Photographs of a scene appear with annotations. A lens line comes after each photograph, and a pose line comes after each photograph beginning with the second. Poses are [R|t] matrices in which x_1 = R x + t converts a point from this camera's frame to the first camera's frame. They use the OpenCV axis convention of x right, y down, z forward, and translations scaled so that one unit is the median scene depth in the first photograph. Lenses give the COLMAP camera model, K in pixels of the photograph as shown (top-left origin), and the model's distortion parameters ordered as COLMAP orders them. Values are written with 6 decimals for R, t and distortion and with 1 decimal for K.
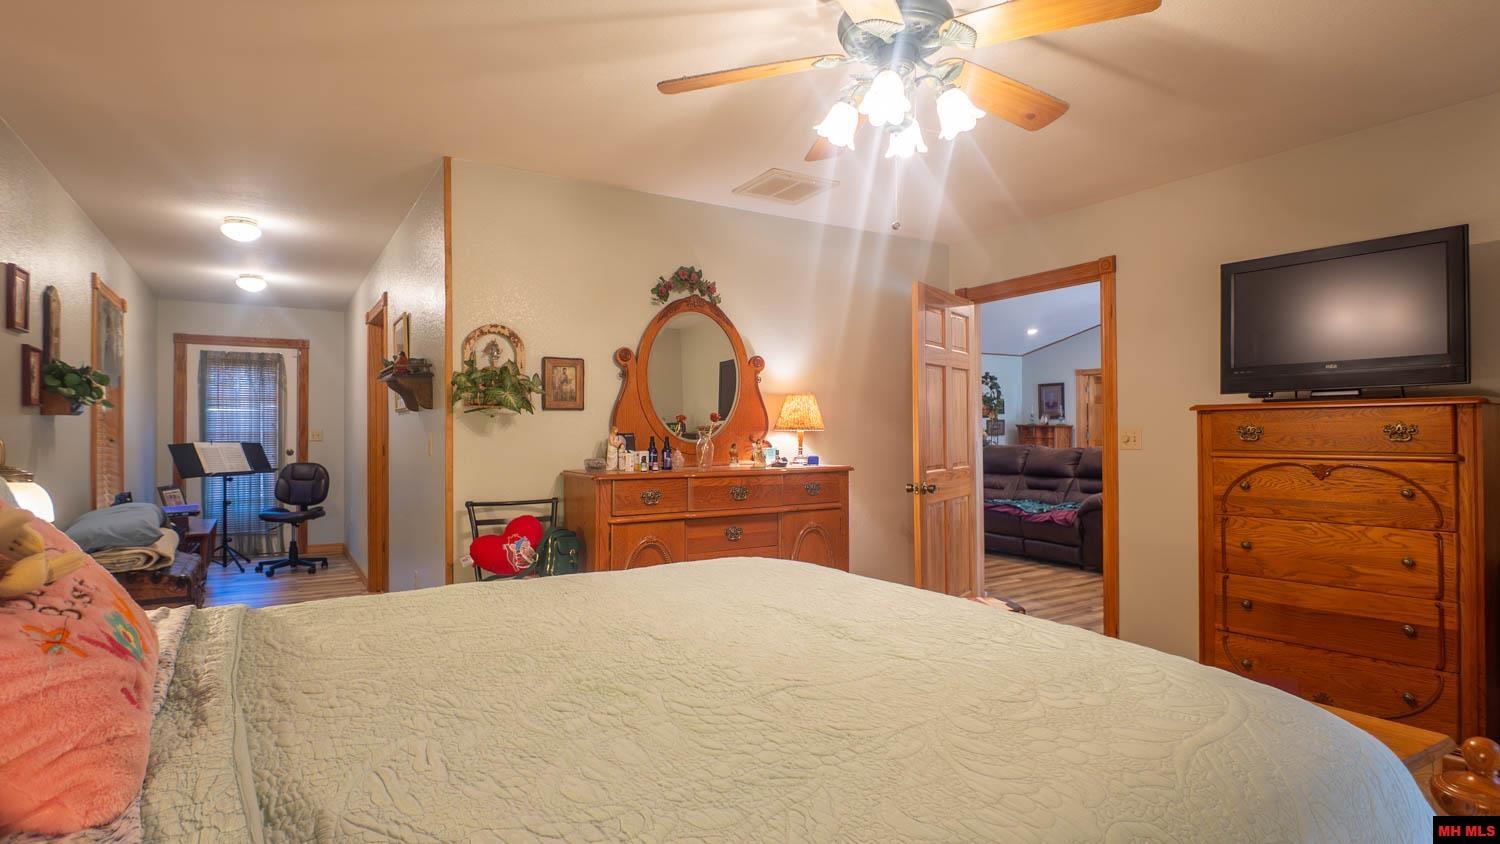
lens RADIAL K [[797.8, 0, 761.7], [0, 797.8, 427.0], [0, 0, 1]] dist [-0.002043, -0.001086]
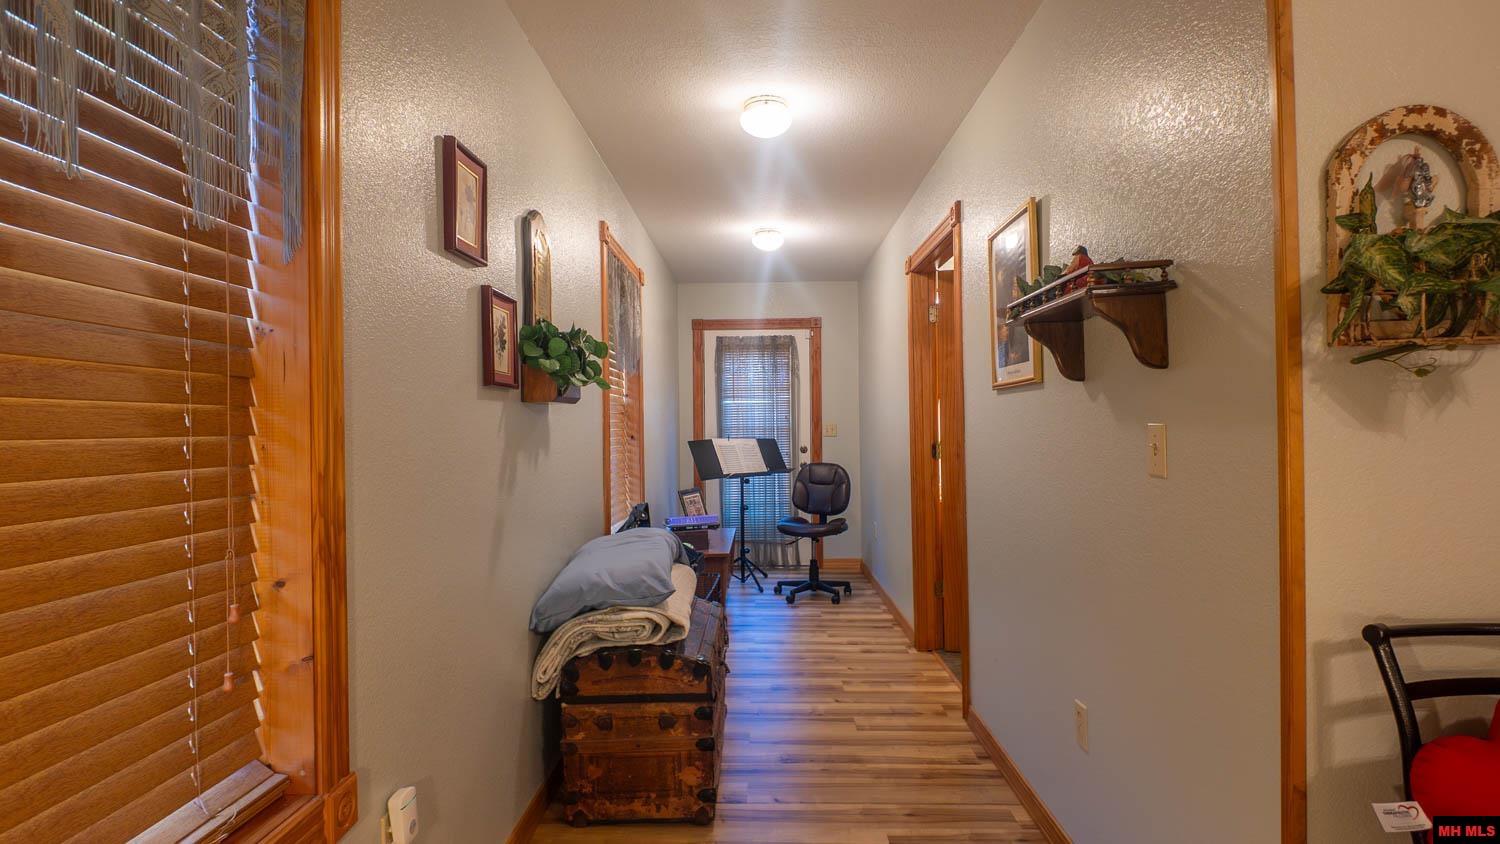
lens RADIAL K [[771.6, 0, 753.9], [0, 771.6, 422.5], [0, 0, 1]] dist [0.054691, -0.065511]
pose [[0.844565, -0.012920, -0.535297, -0.218415], [0.014839, 0.999890, -0.000722, 0.002661], [0.535247, -0.007334, 0.844664, 0.306501]]
